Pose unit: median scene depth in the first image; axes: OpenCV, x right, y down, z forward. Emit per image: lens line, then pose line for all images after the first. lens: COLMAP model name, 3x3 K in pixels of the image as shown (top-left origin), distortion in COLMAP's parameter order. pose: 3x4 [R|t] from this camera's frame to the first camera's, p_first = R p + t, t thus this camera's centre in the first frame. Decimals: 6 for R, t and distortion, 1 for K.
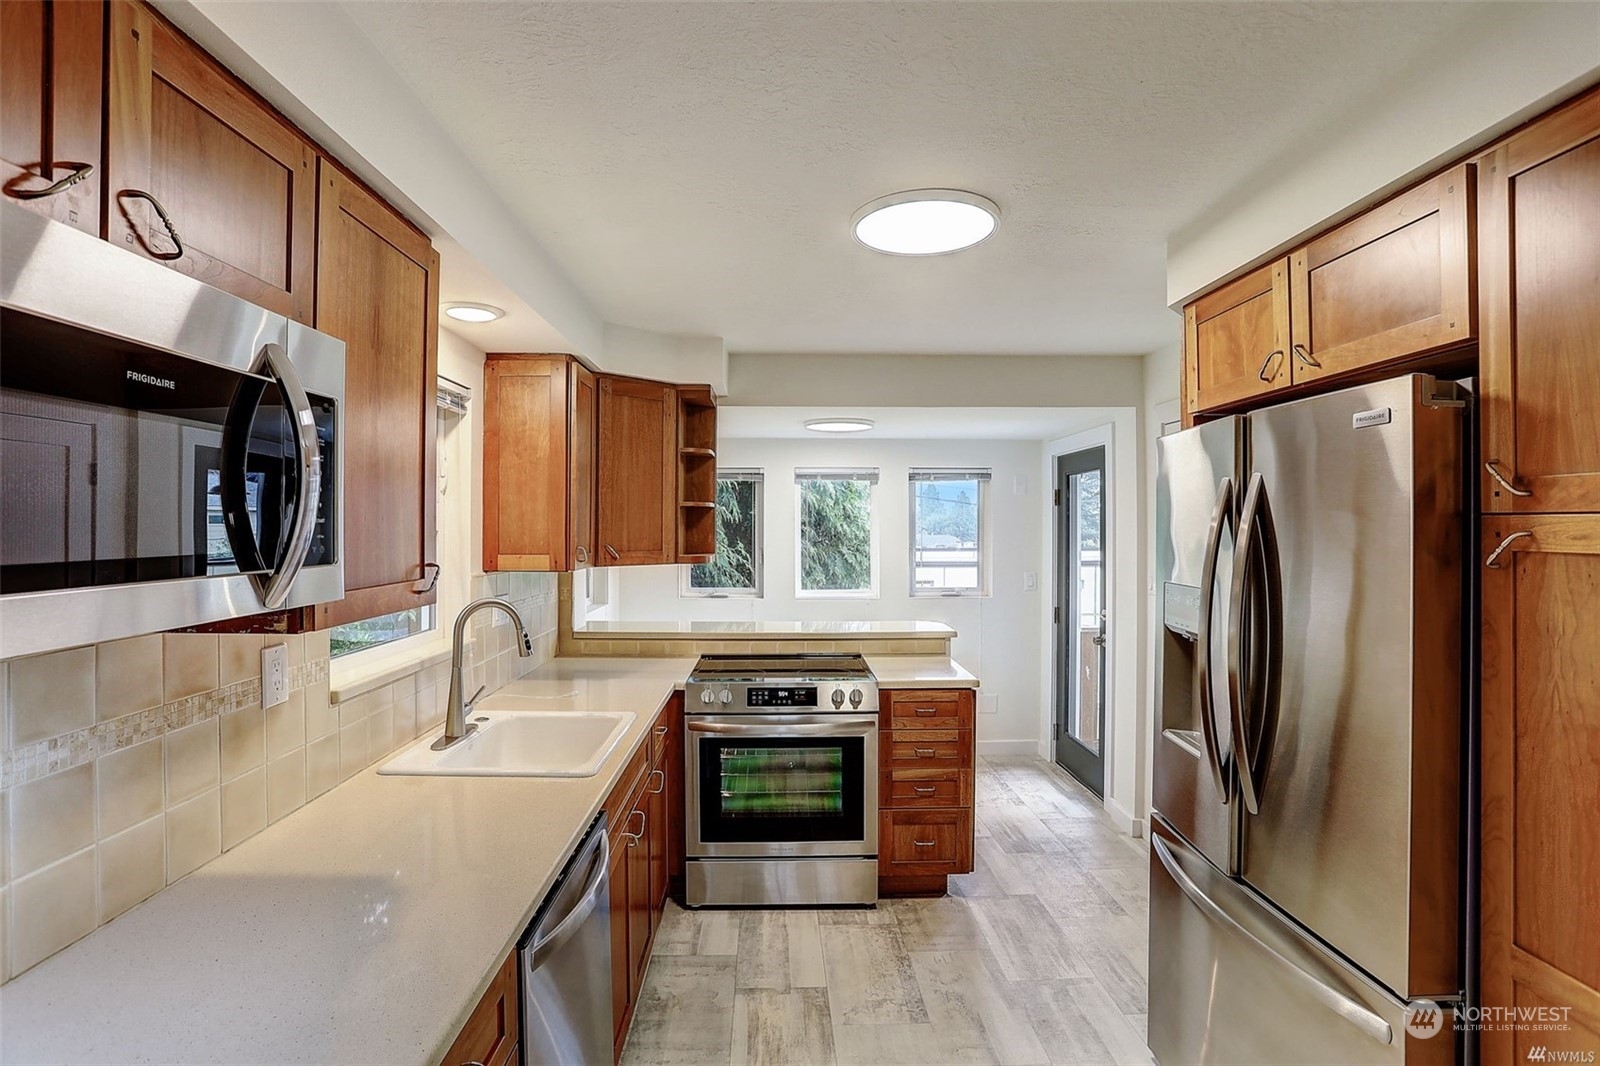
lens RADIAL K [[797.2, 0, 792.9], [0, 797.2, 529.7], [0, 0, 1]] dist [-0.042243, 0.006663]
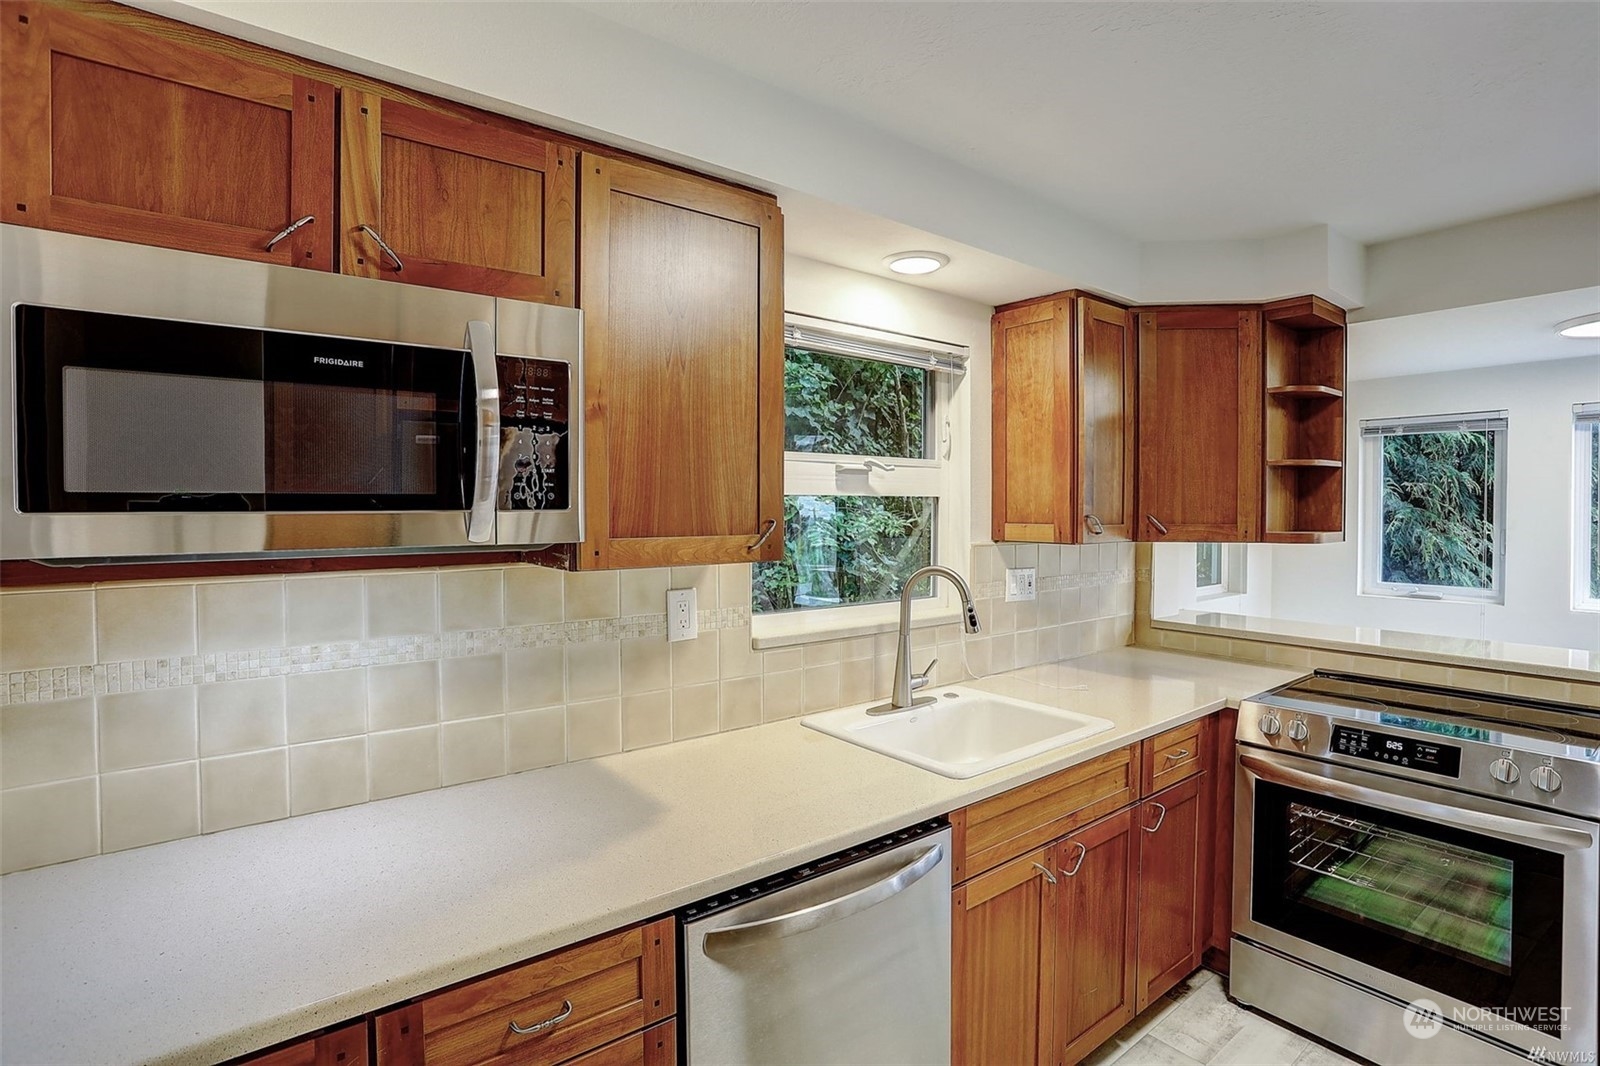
lens RADIAL K [[797.2, 0, 796.5], [0, 797.2, 521.1], [0, 0, 1]] dist [-0.042243, 0.006663]
pose [[0.598692, 0.013572, -0.800864, 0.203375], [-0.005093, 0.999901, 0.013138, 0.016423], [0.800963, -0.003787, 0.598702, 0.228545]]
